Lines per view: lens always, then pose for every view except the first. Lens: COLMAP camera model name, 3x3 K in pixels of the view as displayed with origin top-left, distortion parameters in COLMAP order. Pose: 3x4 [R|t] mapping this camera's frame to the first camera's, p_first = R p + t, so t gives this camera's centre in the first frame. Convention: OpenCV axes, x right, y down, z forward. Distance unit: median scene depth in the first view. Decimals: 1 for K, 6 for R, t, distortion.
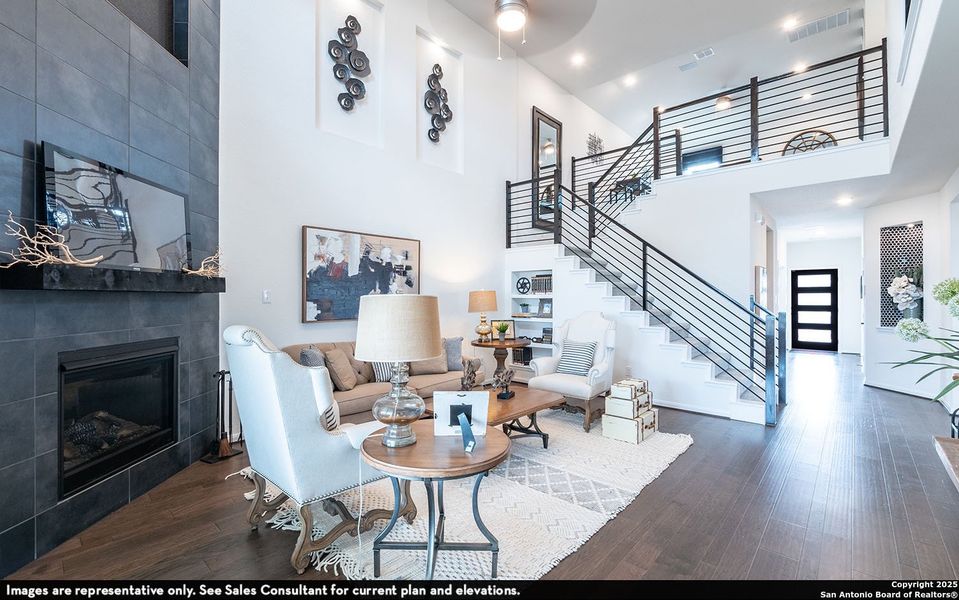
lens RADIAL K [[412.6, 0, 469.9], [0, 412.6, 300.1], [0, 0, 1]] dist [0.003862, 0.000354]
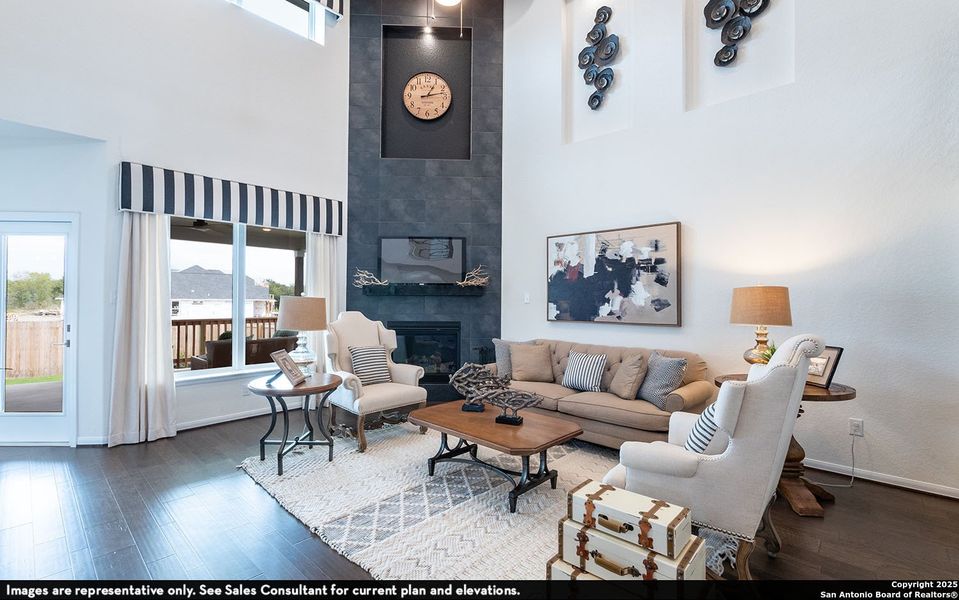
lens RADIAL K [[412.6, 0, 476.5], [0, 412.6, 297.7], [0, 0, 1]] dist [0.003862, 0.000354]
pose [[0.020682, -0.004420, -0.999776, 0.702542], [-0.011183, 0.999927, -0.004652, -0.002285], [0.999724, 0.011276, 0.020631, 0.727845]]
